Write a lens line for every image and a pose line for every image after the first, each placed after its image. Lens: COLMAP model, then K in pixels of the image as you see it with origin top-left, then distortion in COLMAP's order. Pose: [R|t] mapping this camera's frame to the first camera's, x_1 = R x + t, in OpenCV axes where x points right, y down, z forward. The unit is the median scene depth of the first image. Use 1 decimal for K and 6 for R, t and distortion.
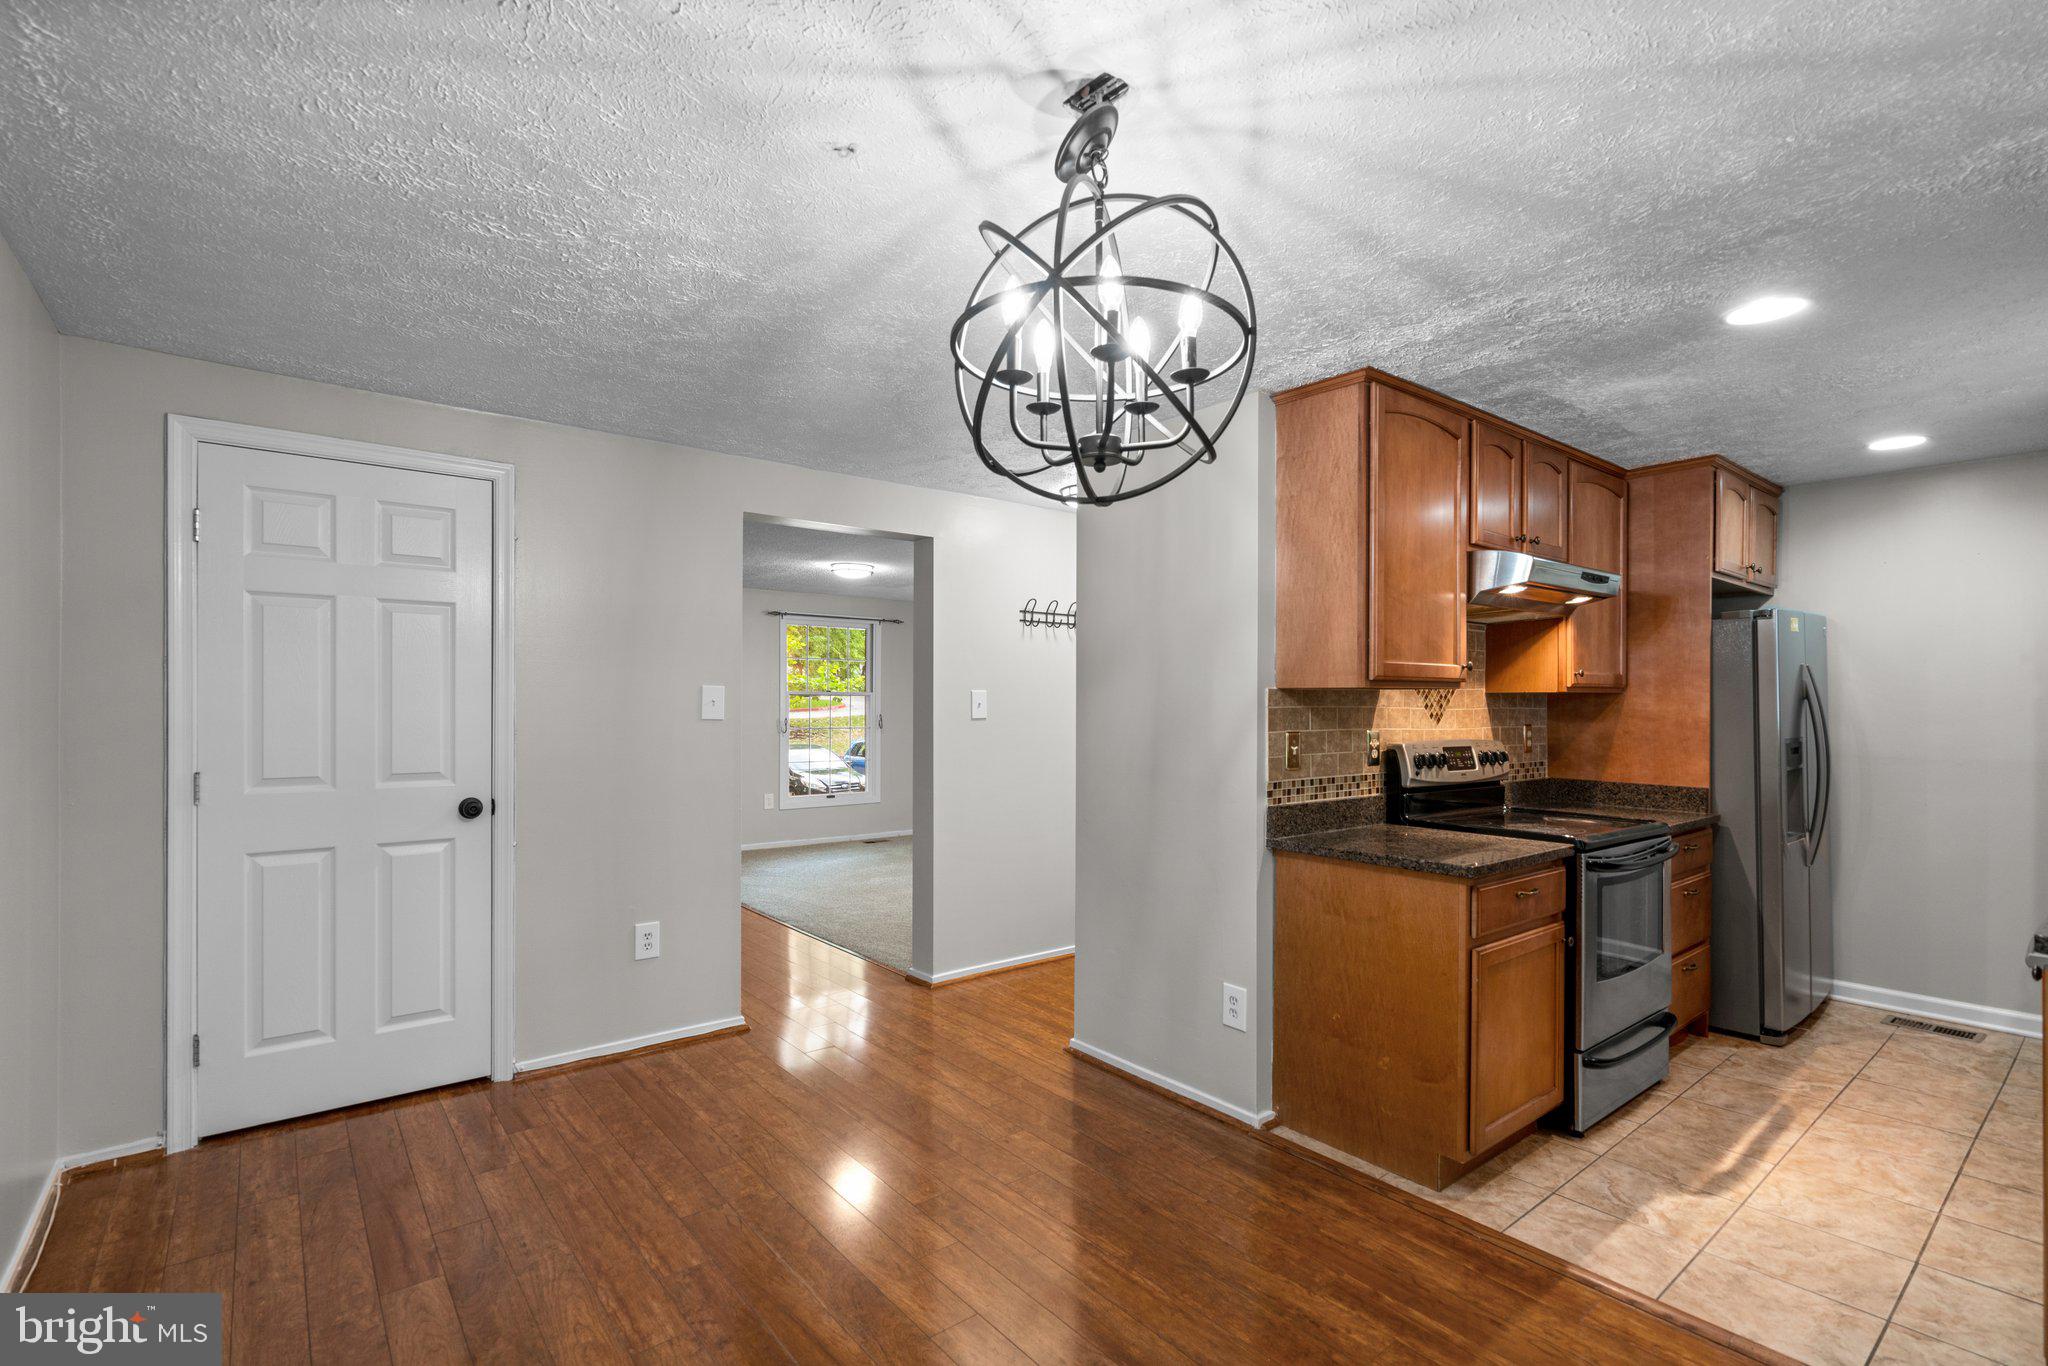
lens RADIAL K [[937.0, 0, 1005.2], [0, 937.0, 705.9], [0, 0, 1]] dist [-0.003738, 0.000509]
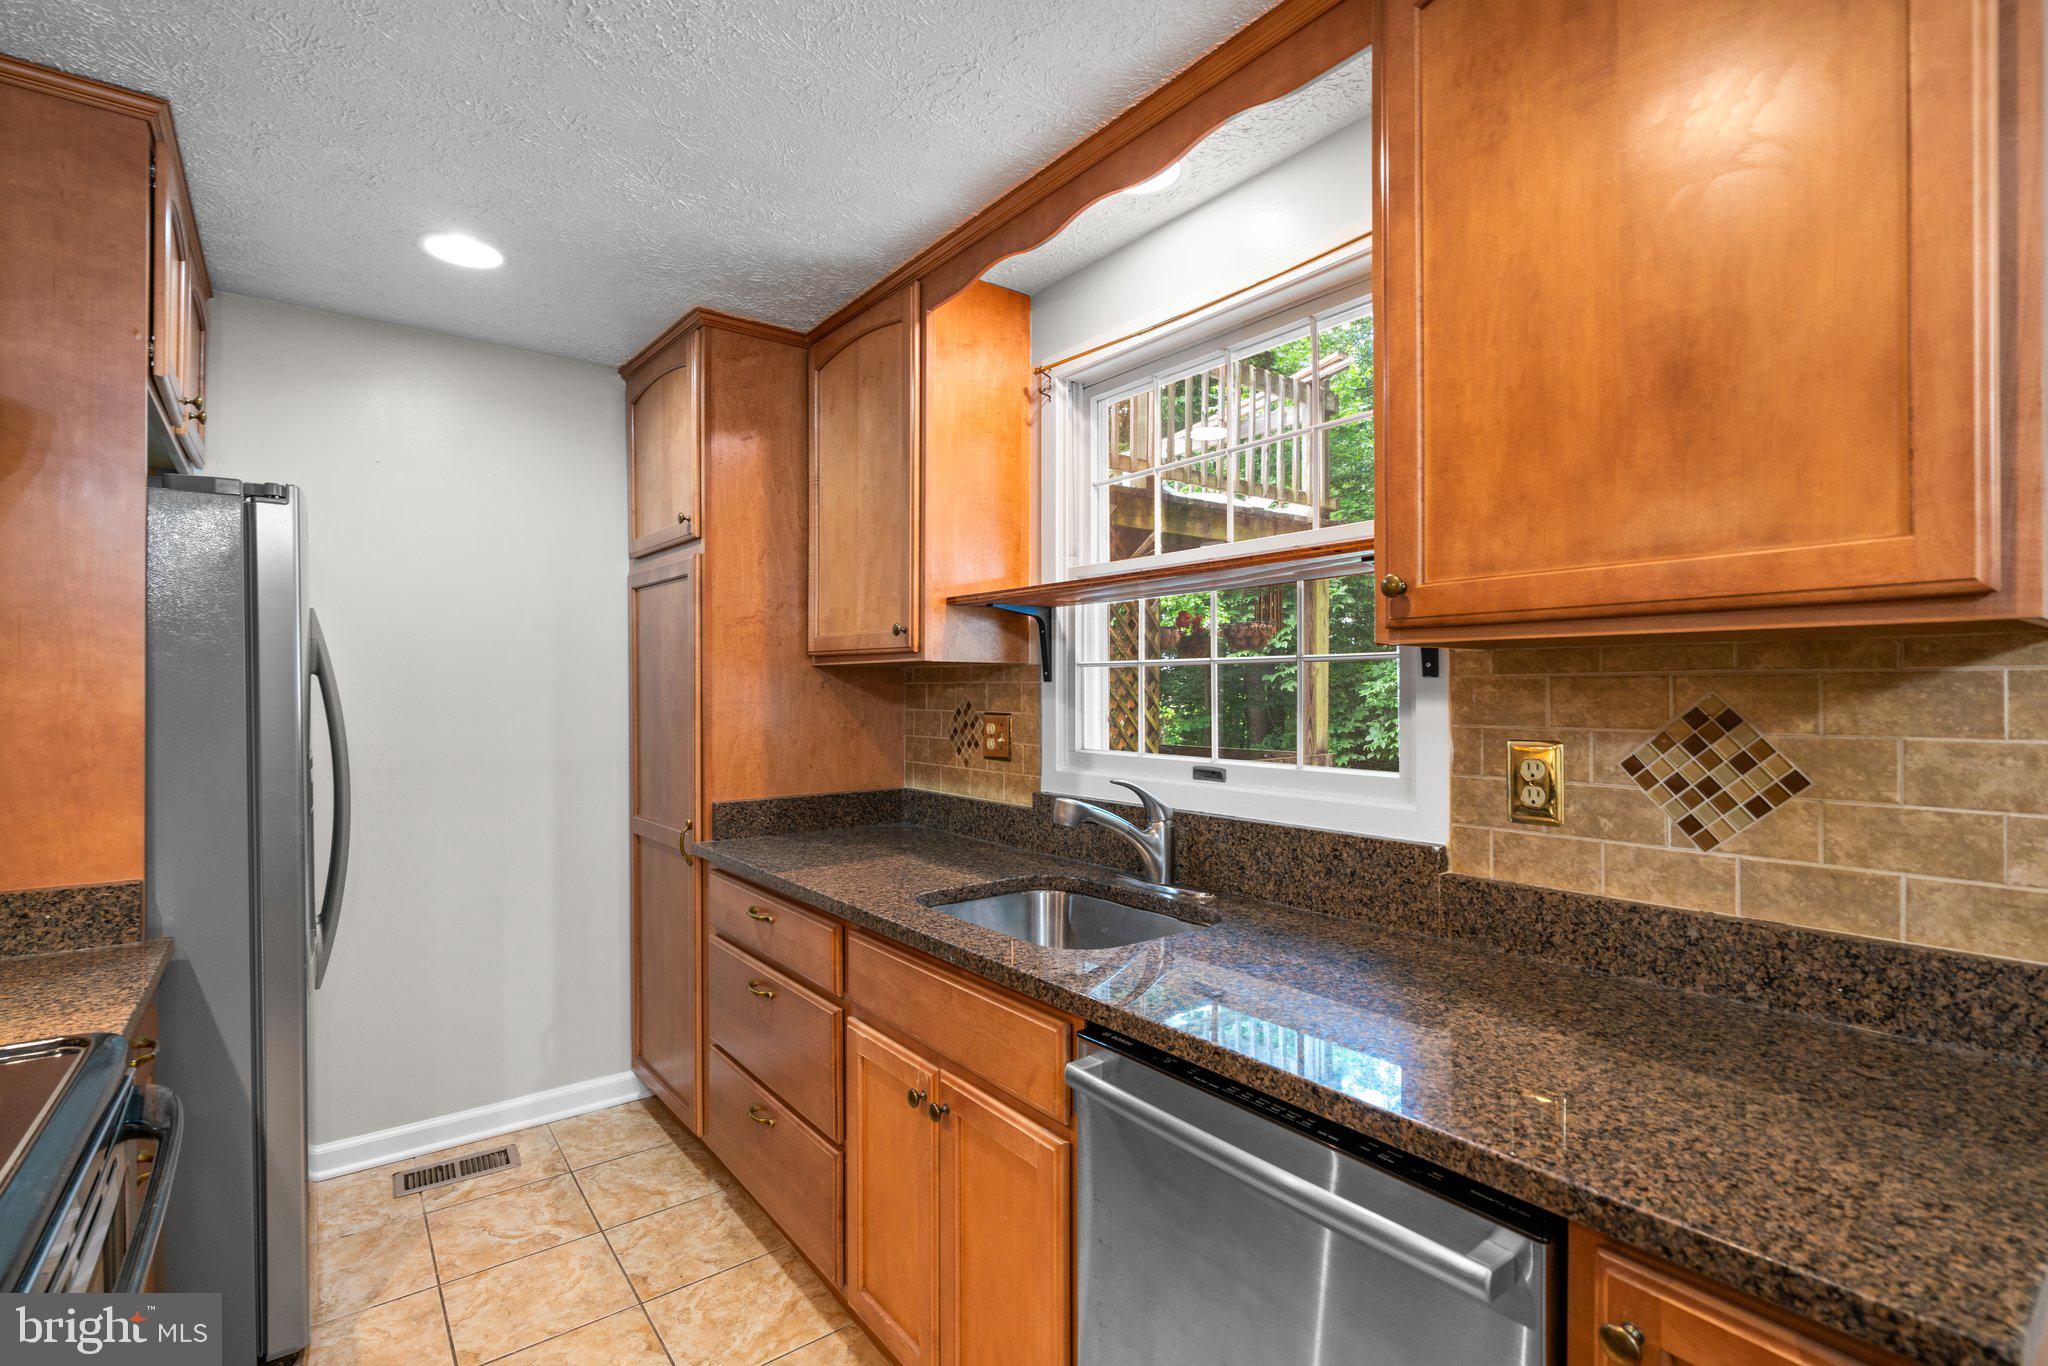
lens RADIAL K [[937.0, 0, 1025.6], [0, 937.0, 687.6], [0, 0, 1]] dist [-0.003738, 0.000509]
pose [[0.008380, -0.000118, 0.999965, 0.333840], [0.001940, 0.999998, 0.000102, 0.000936], [-0.999963, 0.001939, 0.008380, 0.598800]]
